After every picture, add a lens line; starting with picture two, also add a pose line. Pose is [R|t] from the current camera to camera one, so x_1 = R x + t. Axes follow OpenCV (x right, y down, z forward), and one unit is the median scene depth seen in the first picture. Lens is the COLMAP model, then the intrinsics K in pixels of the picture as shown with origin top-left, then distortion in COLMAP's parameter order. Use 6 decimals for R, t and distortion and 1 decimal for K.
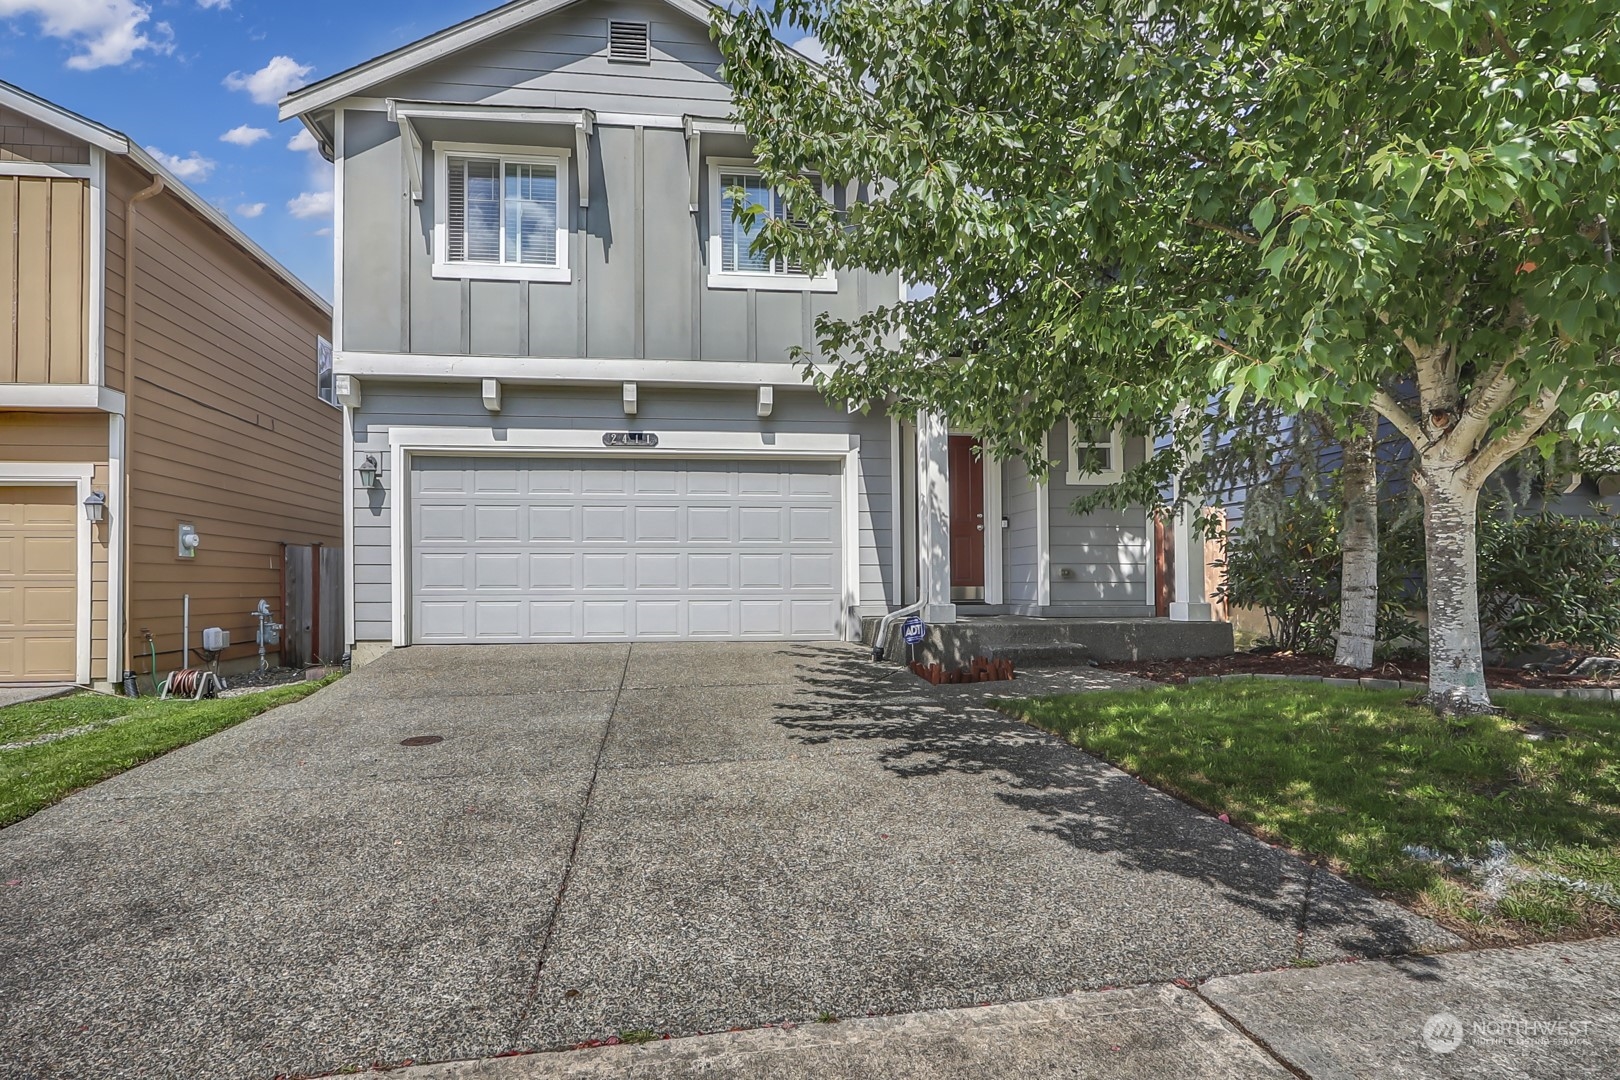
lens RADIAL K [[791.8, 0, 756.9], [0, 791.8, 573.5], [0, 0, 1]] dist [-0.004206, 0.002197]
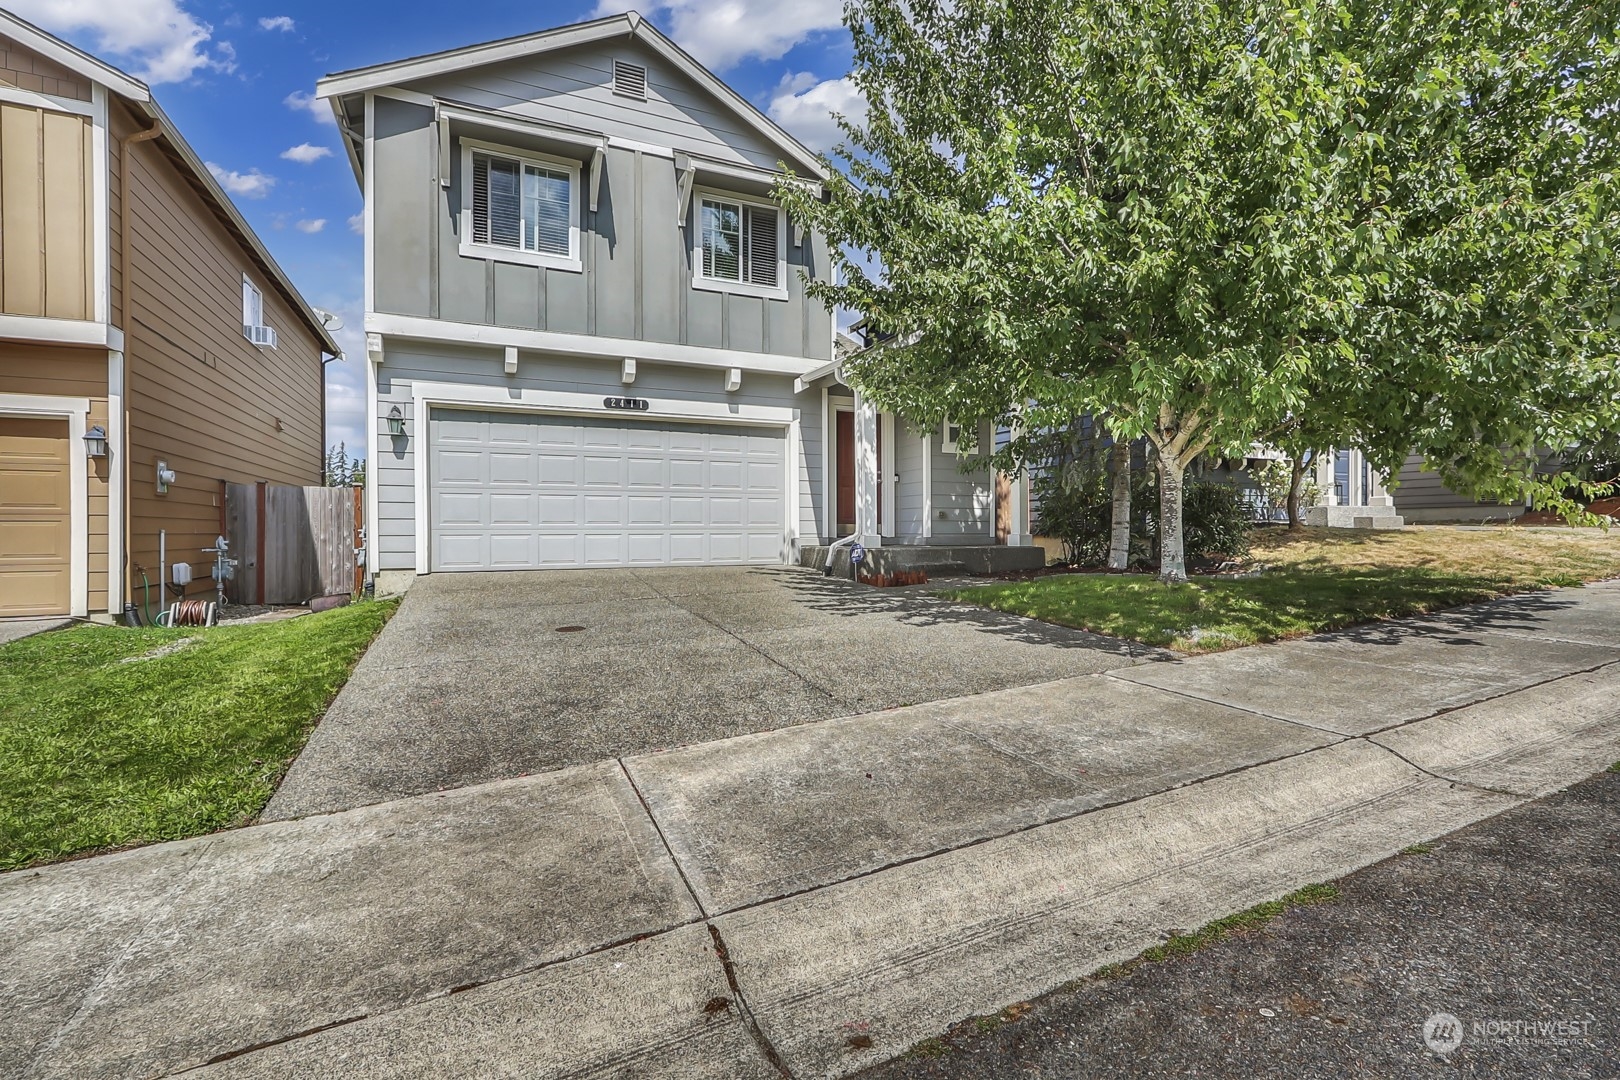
lens RADIAL K [[791.8, 0, 819.7], [0, 791.8, 541.0], [0, 0, 1]] dist [-0.004206, 0.002197]
pose [[0.941645, -0.003048, 0.336593, -0.301137], [-0.004962, 0.999725, 0.022935, 0.015290], [-0.336571, -0.023267, 0.941371, -0.276358]]
